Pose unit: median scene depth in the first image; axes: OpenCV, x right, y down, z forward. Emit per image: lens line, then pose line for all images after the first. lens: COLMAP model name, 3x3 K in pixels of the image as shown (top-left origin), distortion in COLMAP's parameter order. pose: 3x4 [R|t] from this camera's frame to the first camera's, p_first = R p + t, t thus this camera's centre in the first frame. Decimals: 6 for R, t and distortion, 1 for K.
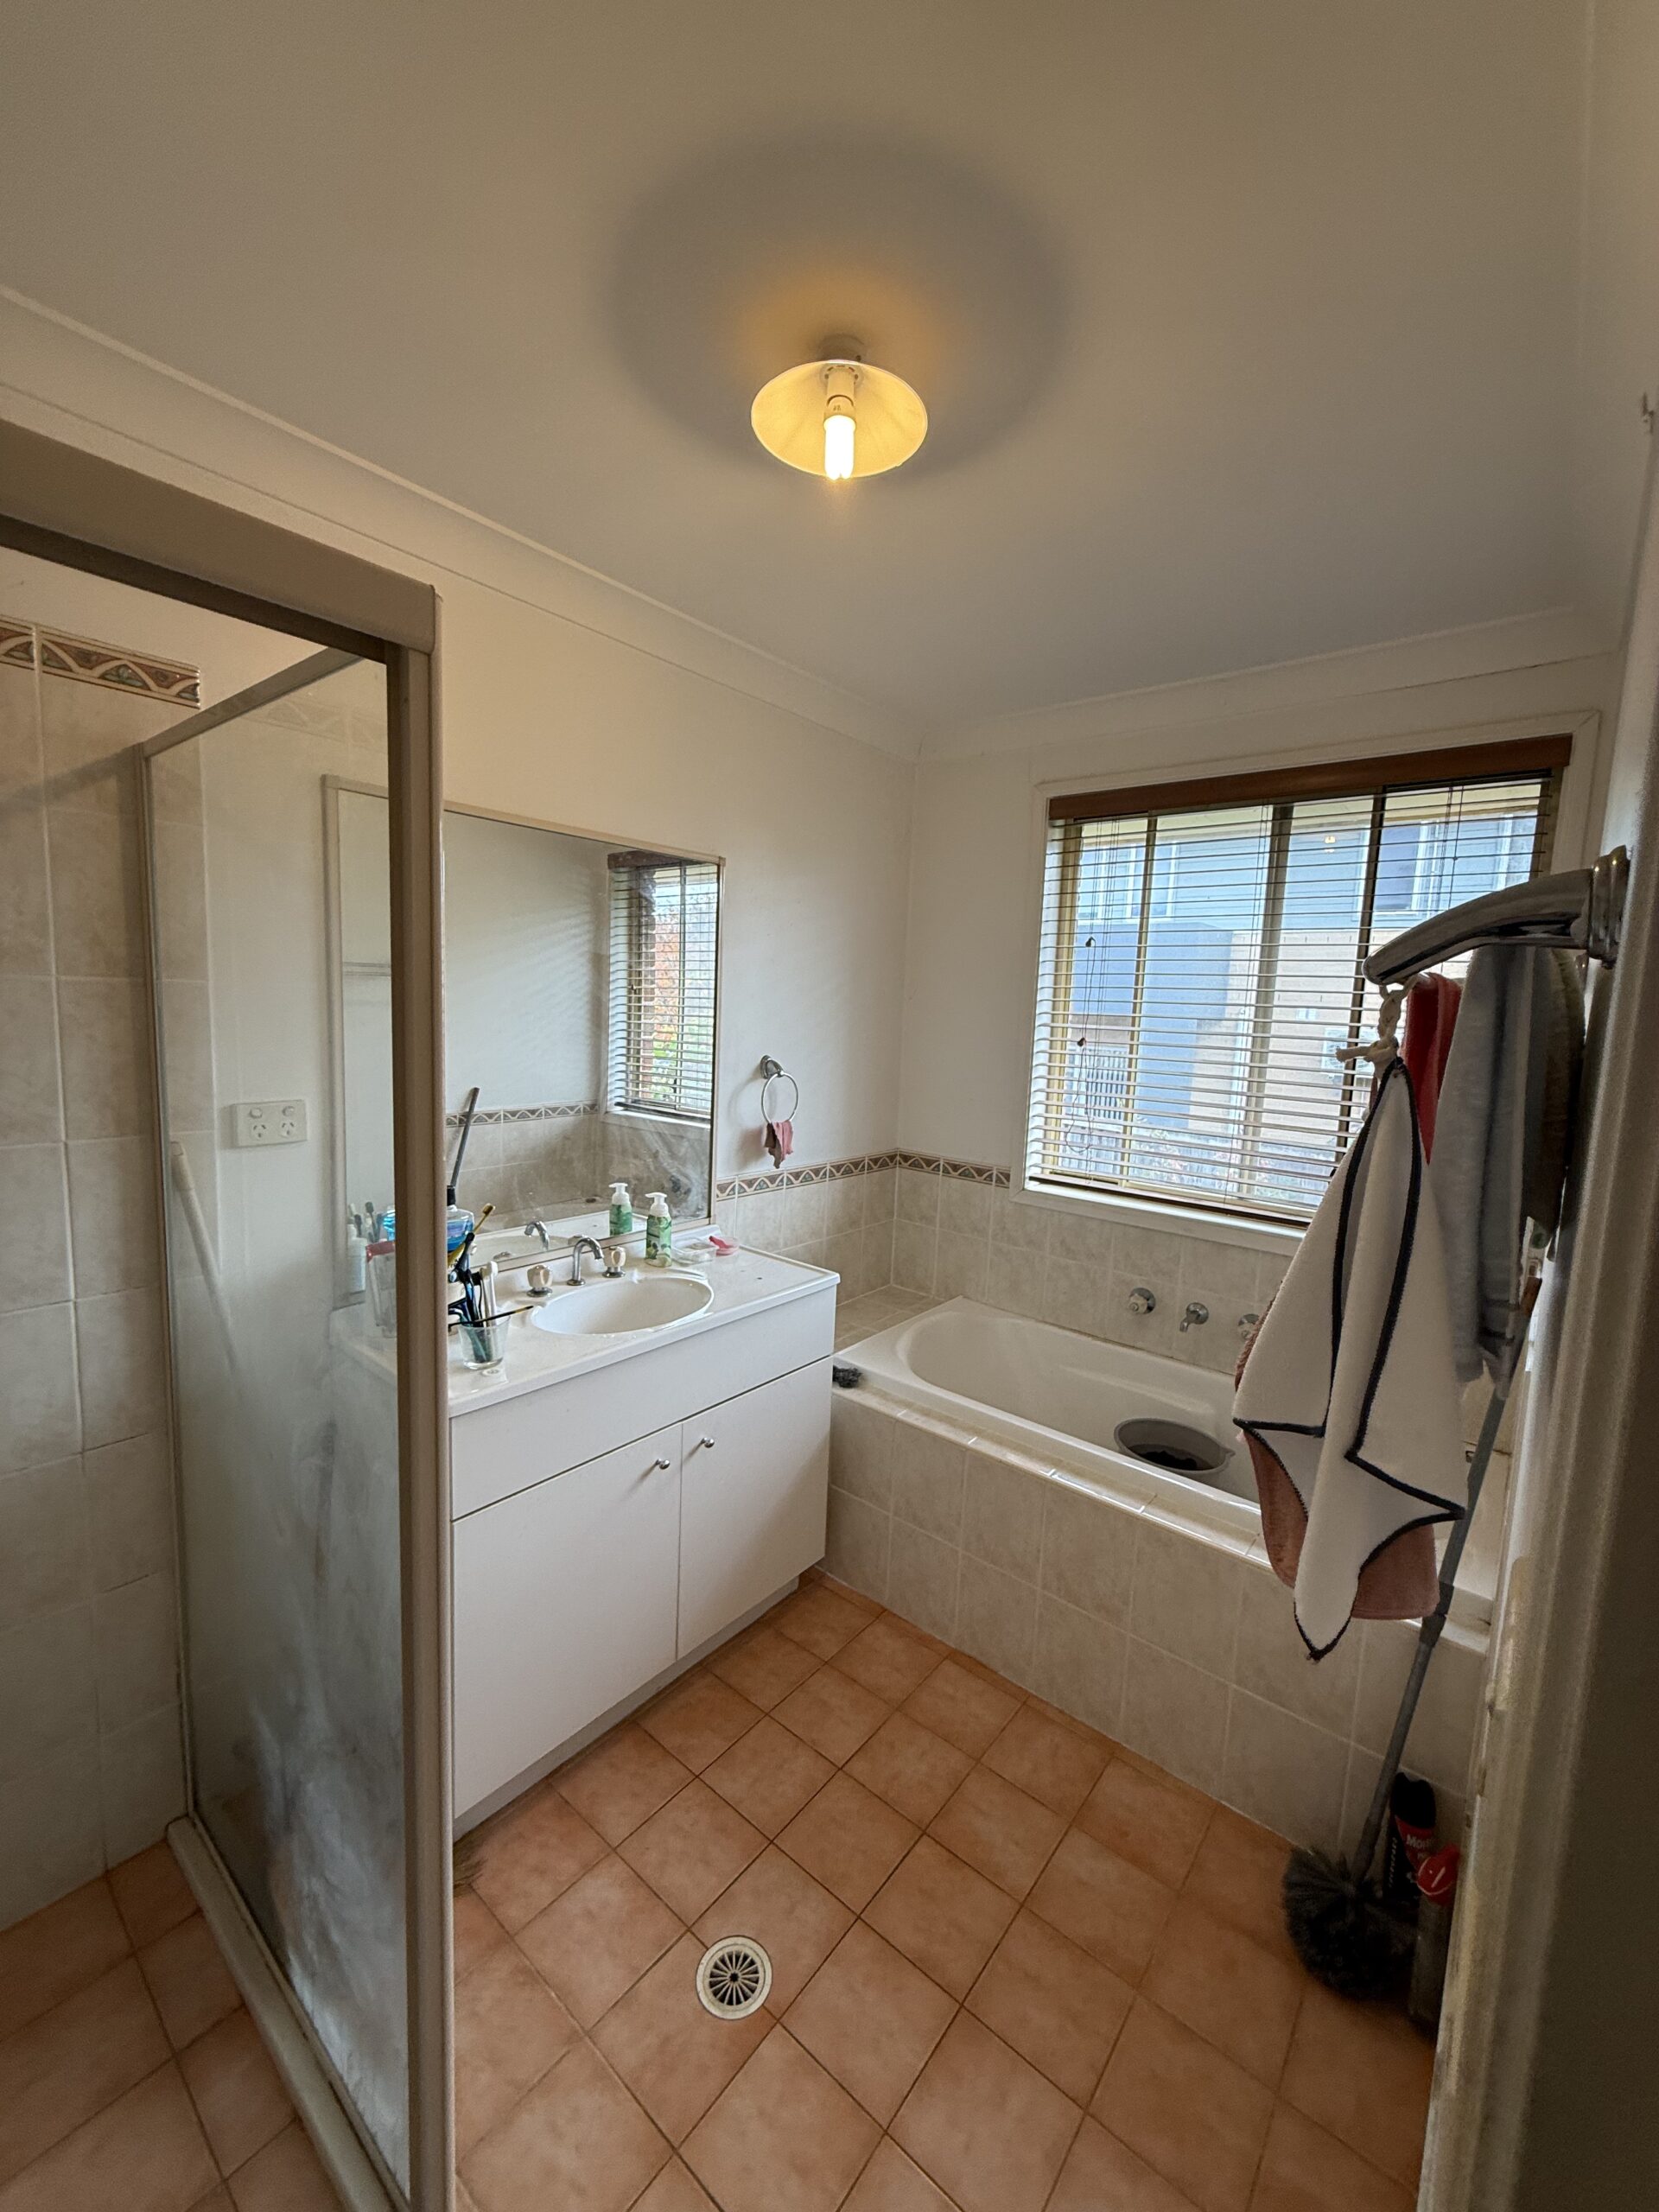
lens RADIAL K [[893.4, 0, 839.6], [0, 893.4, 1104.3], [0, 0, 1]] dist [0.000140, -0.000082]
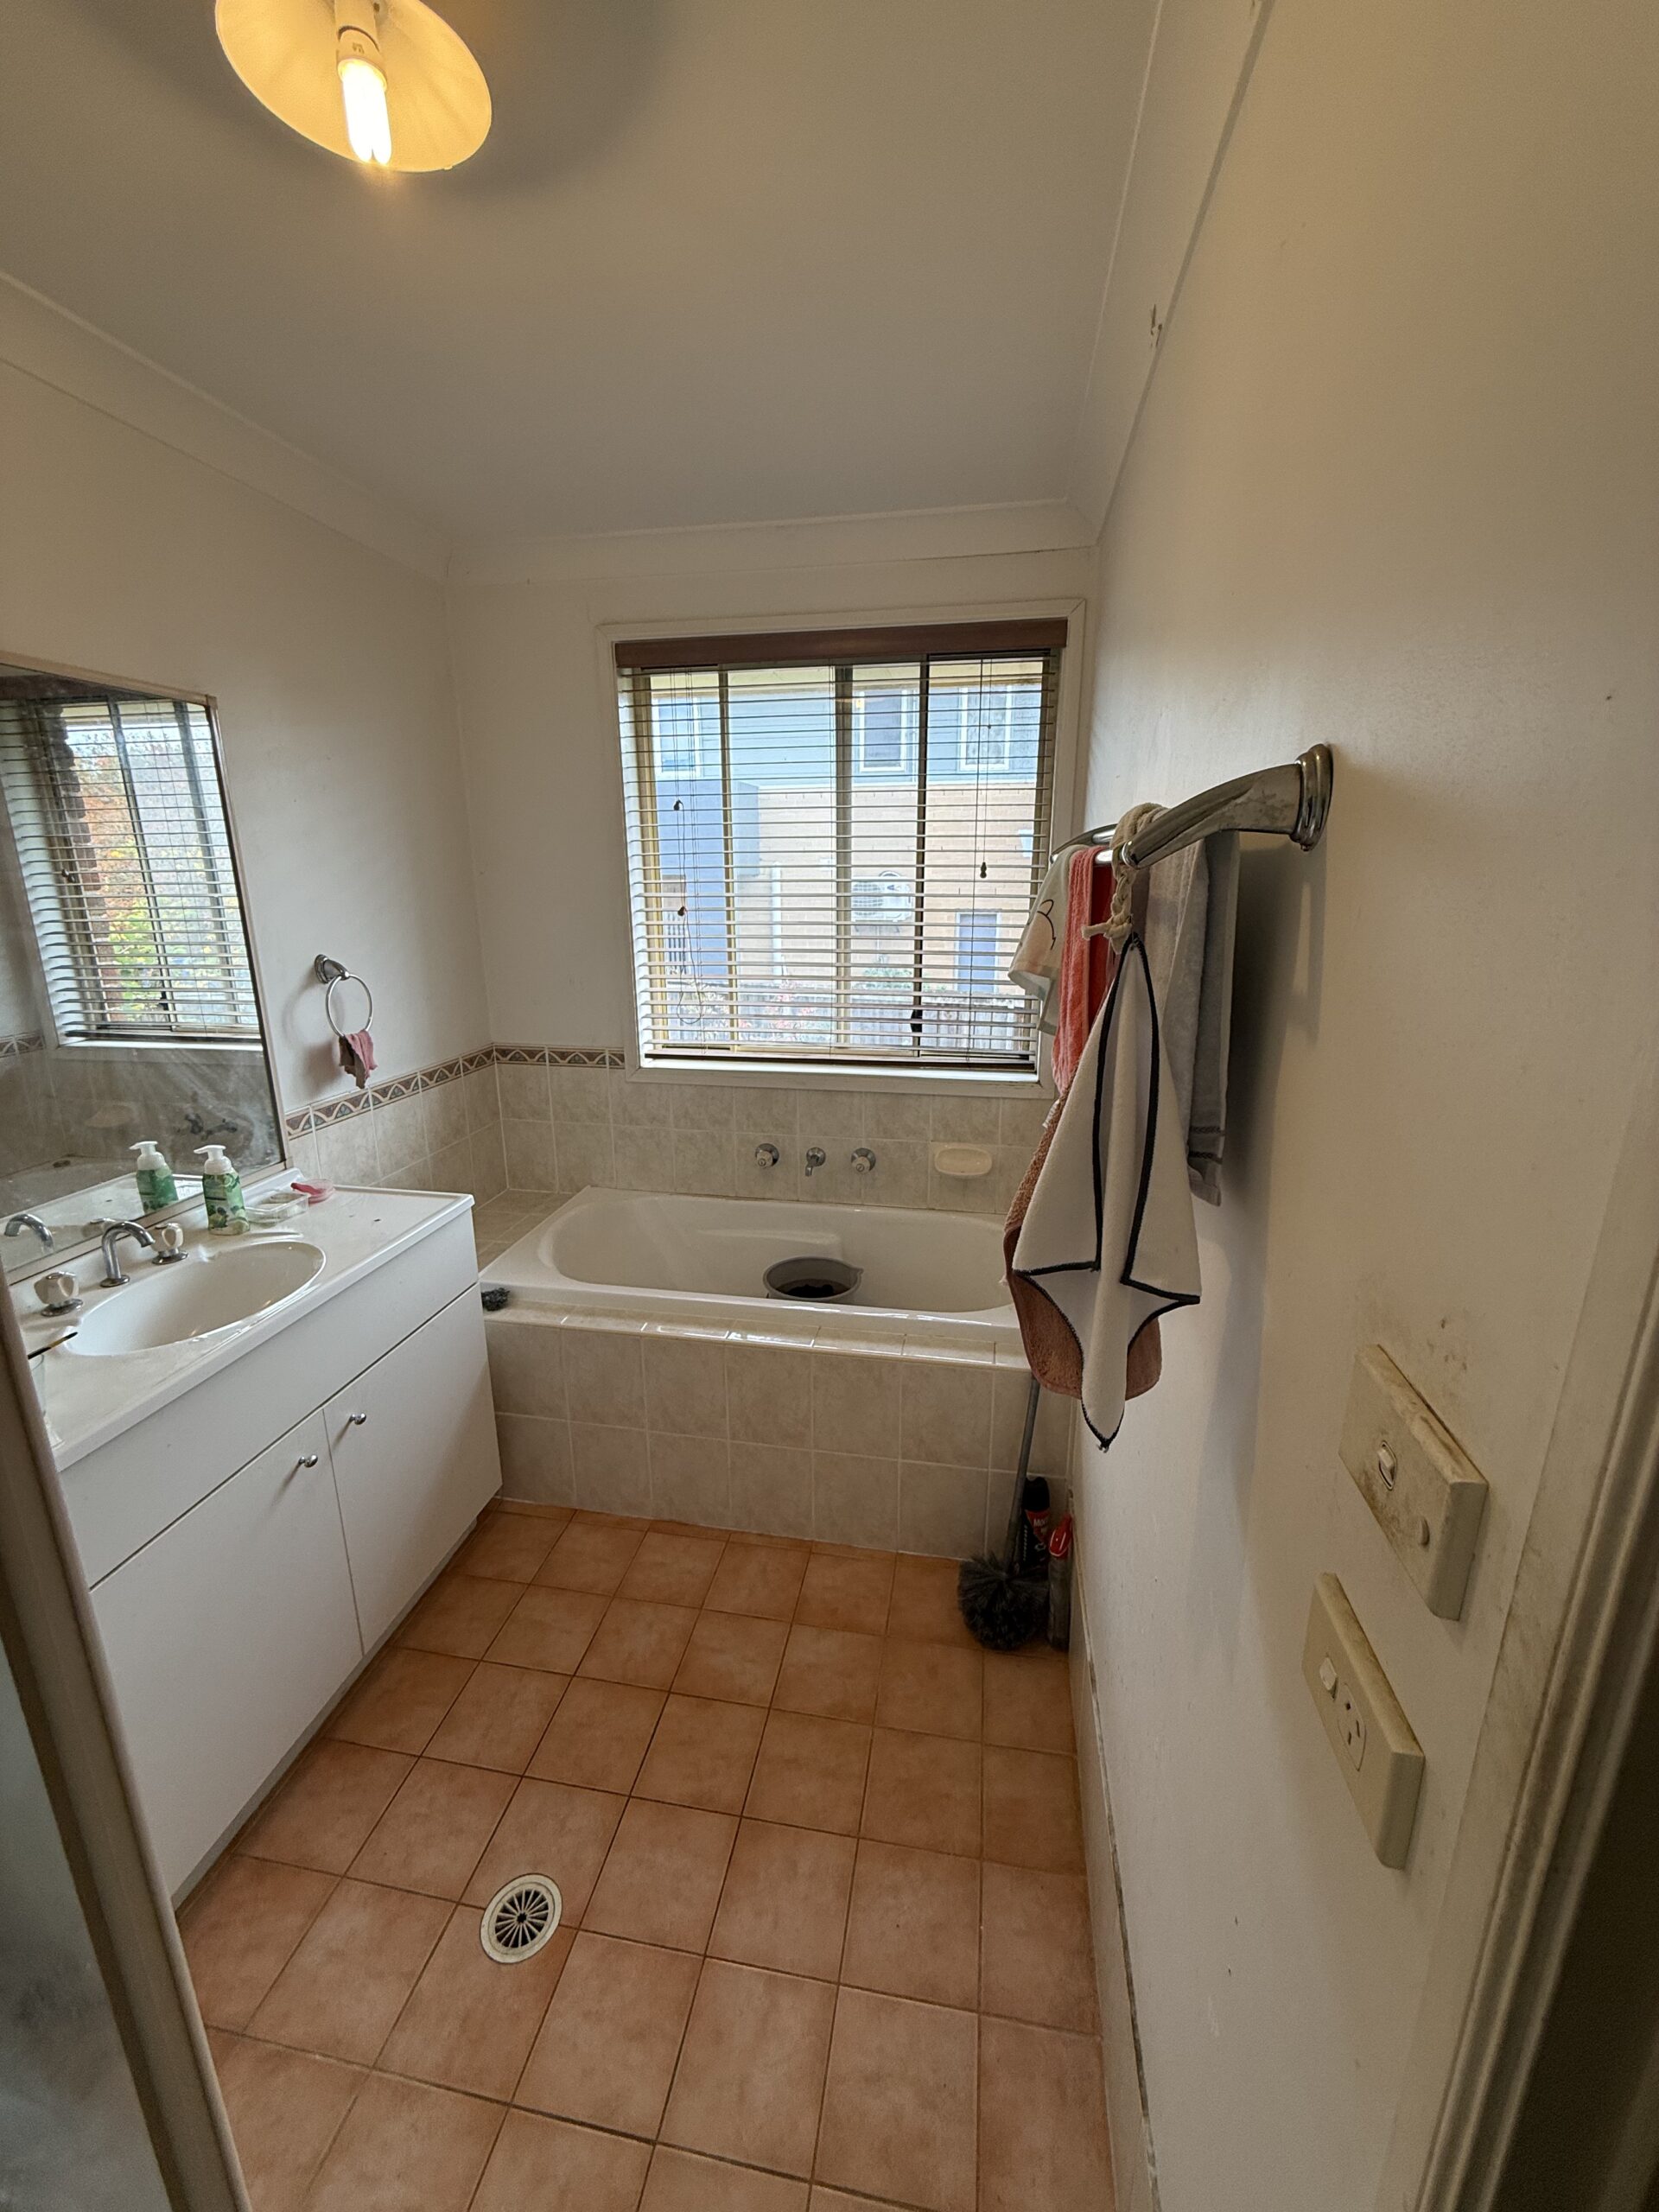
lens RADIAL K [[884.1, 0, 829.1], [0, 884.1, 1101.5], [0, 0, 1]] dist [0.000108, 0.000214]
pose [[0.870437, -0.167604, 0.462869, -0.087624], [0.094828, 0.979734, 0.176433, -0.025756], [-0.483060, -0.109681, 0.868691, 0.067701]]
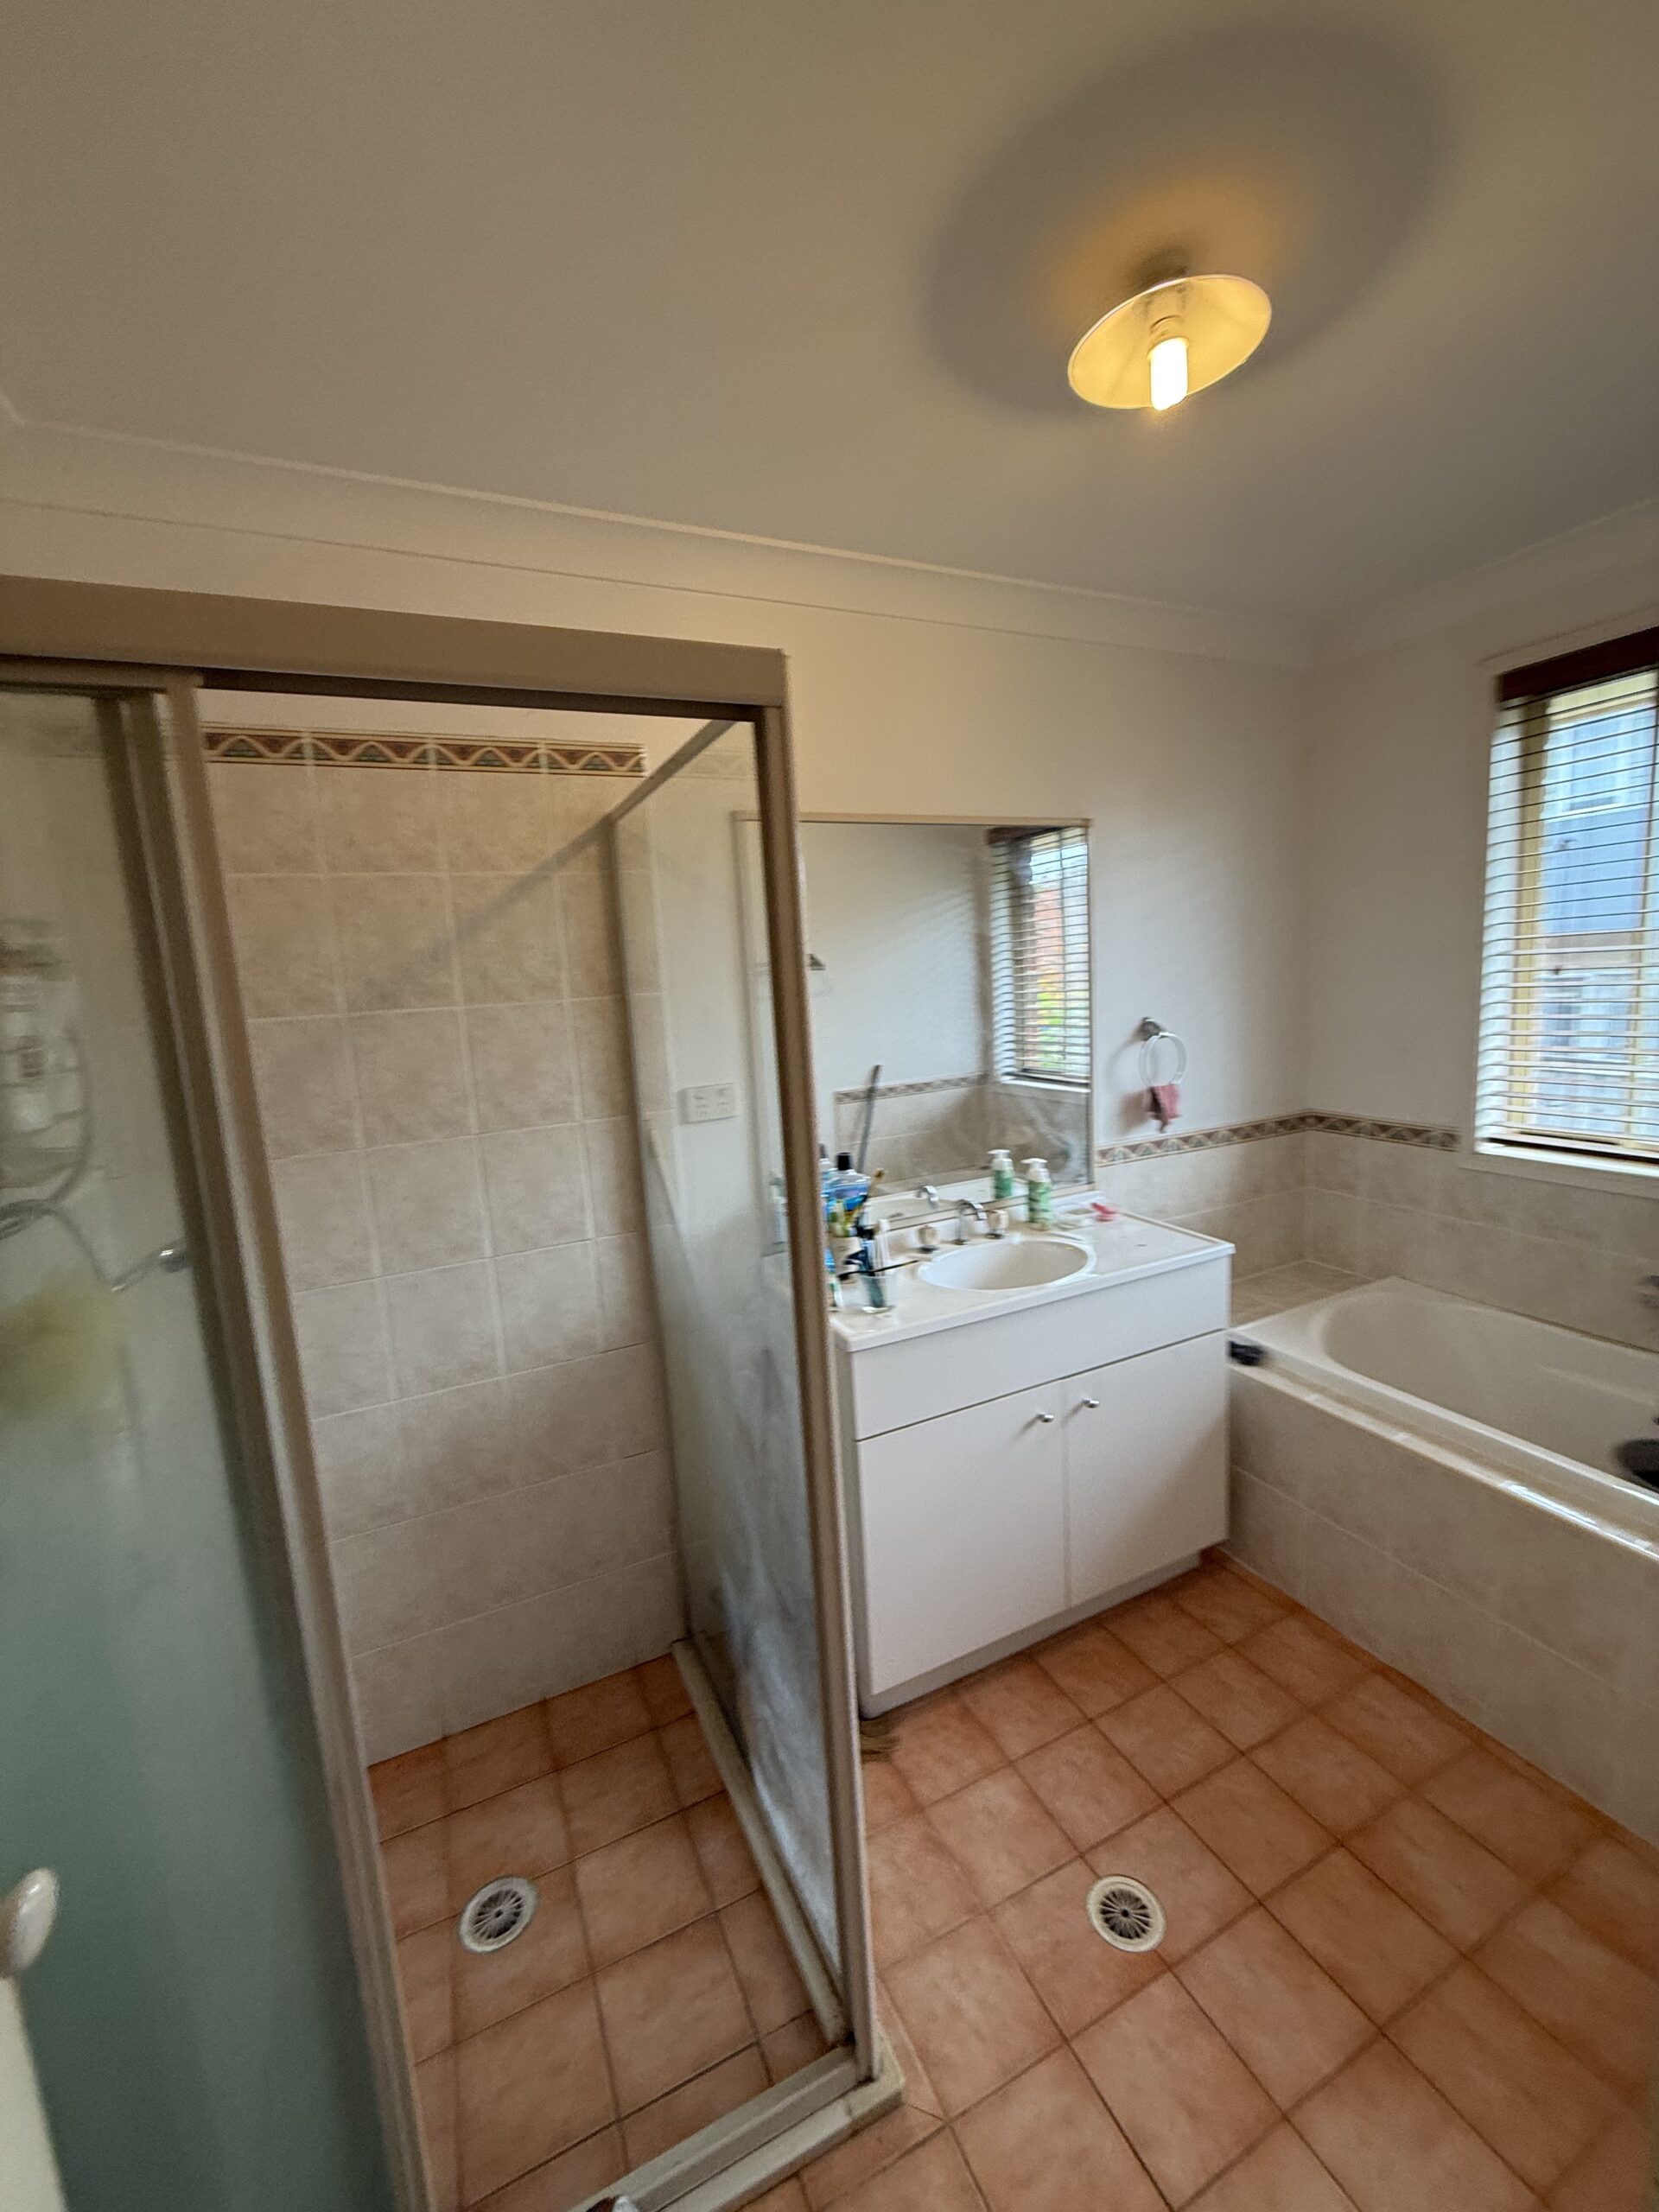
lens RADIAL K [[901.1, 0, 829.5], [0, 901.1, 1106.0], [0, 0, 1]] dist [-0.000138, 0.000111]
pose [[0.895685, -0.031722, -0.443555, 0.047899], [0.047495, 0.998571, 0.024492, 0.001943], [0.442145, -0.043004, 0.895912, -0.032143]]
